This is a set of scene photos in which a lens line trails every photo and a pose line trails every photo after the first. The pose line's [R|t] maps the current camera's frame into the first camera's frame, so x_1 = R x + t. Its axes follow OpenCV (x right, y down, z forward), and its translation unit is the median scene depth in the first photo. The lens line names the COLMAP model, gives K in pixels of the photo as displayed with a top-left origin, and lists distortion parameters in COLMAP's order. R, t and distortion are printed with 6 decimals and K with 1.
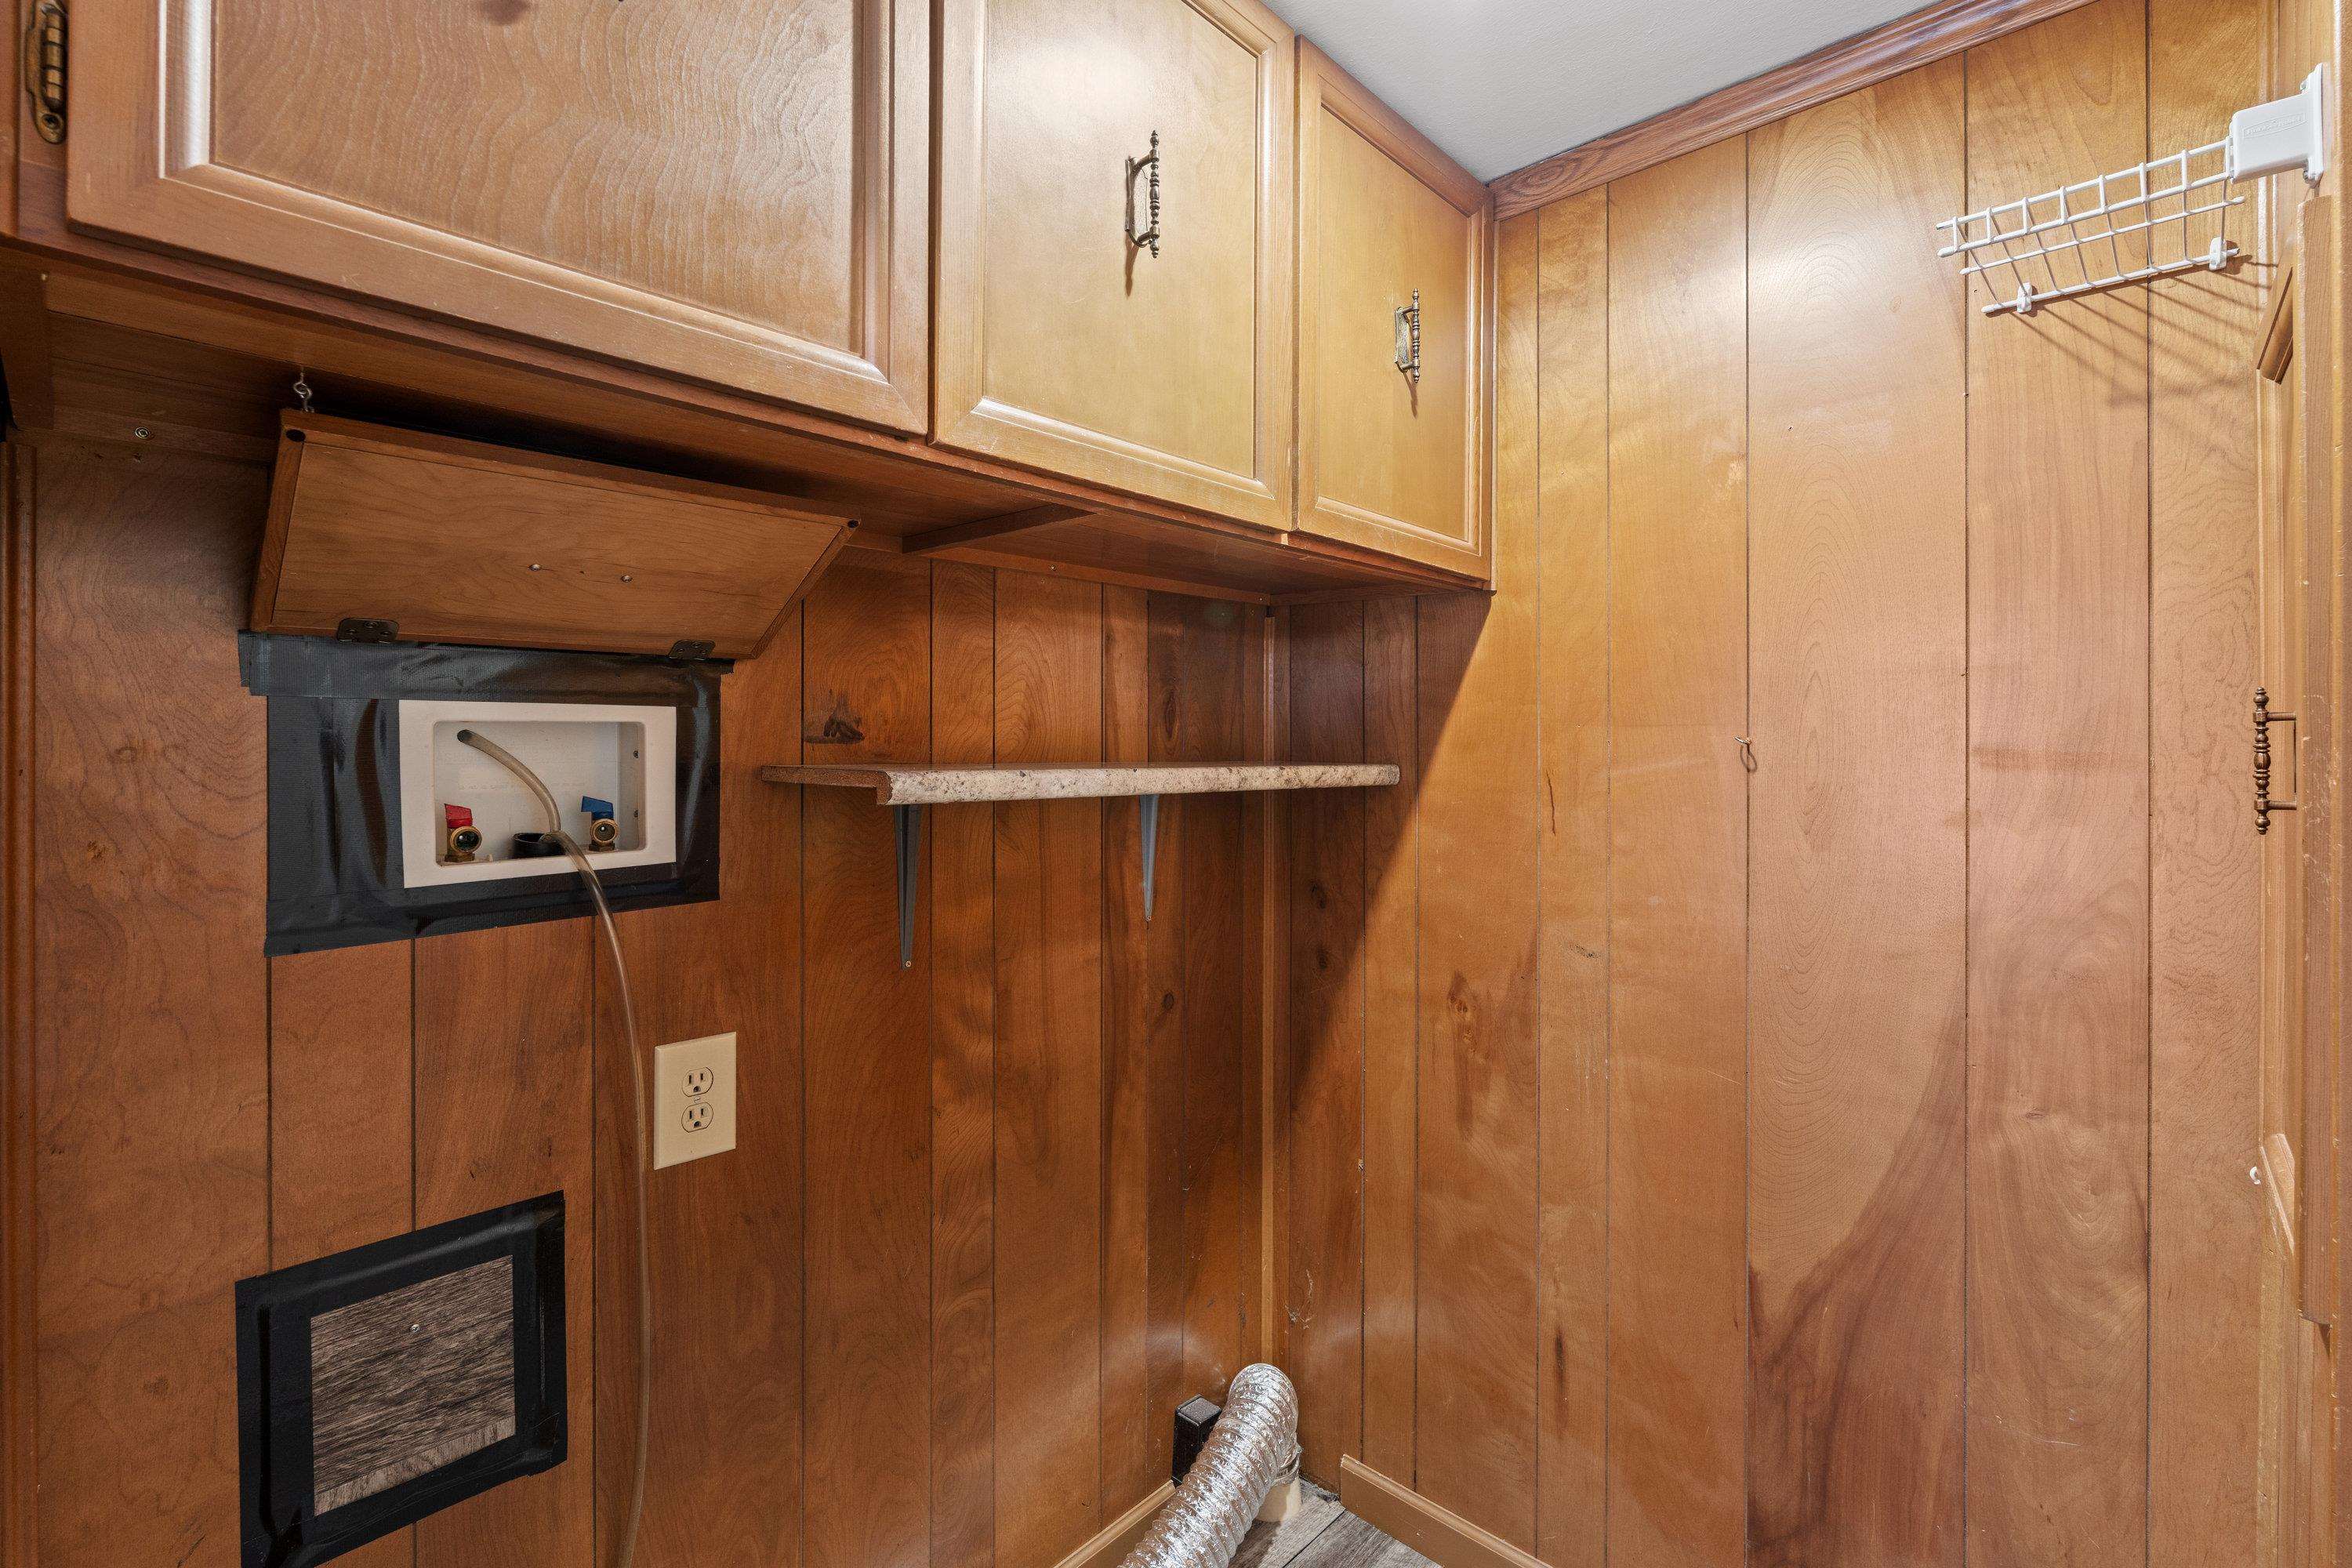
lens RADIAL K [[1057.3, 0, 1179.6], [0, 1057.3, 750.1], [0, 0, 1]] dist [-0.002053, -0.000385]
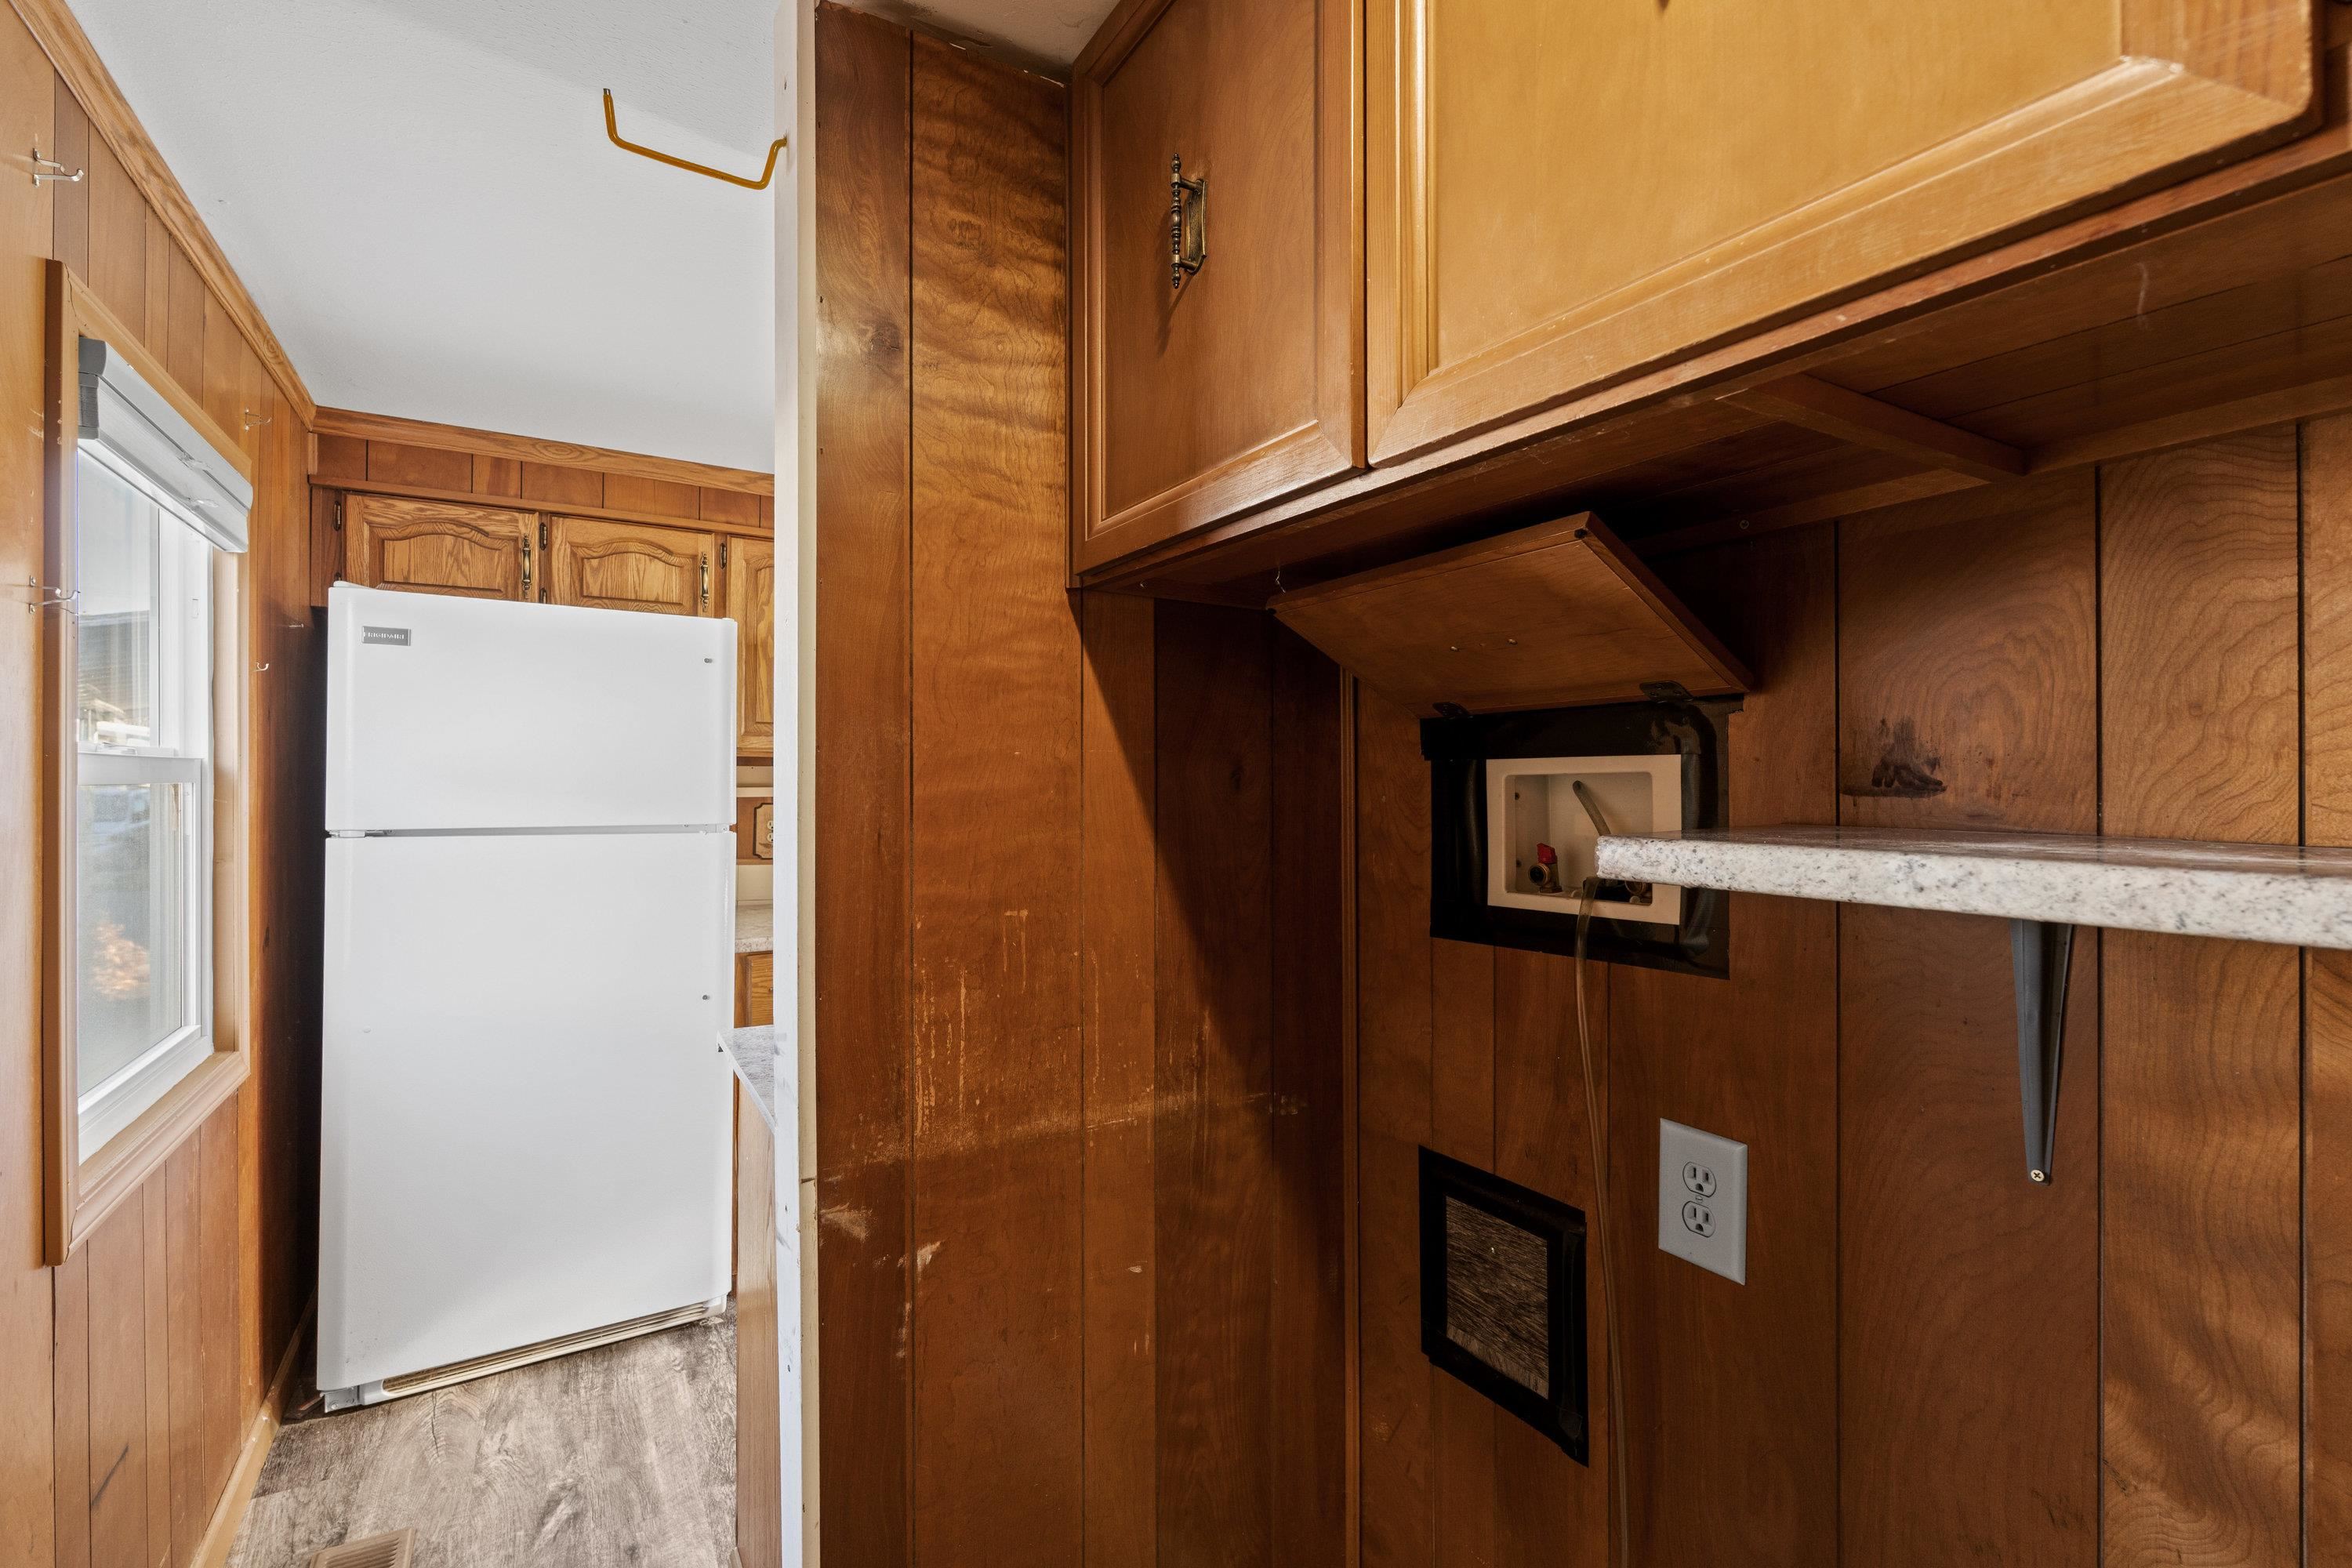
lens RADIAL K [[1053.8, 0, 1176.0], [0, 1053.8, 784.0], [0, 0, 1]] dist [-0.002895, 0.006907]
pose [[-0.274411, 0.004670, -0.961601, 0.517538], [0.002228, 0.999989, 0.004220, -0.020842], [0.961610, -0.000984, -0.274418, 0.836162]]
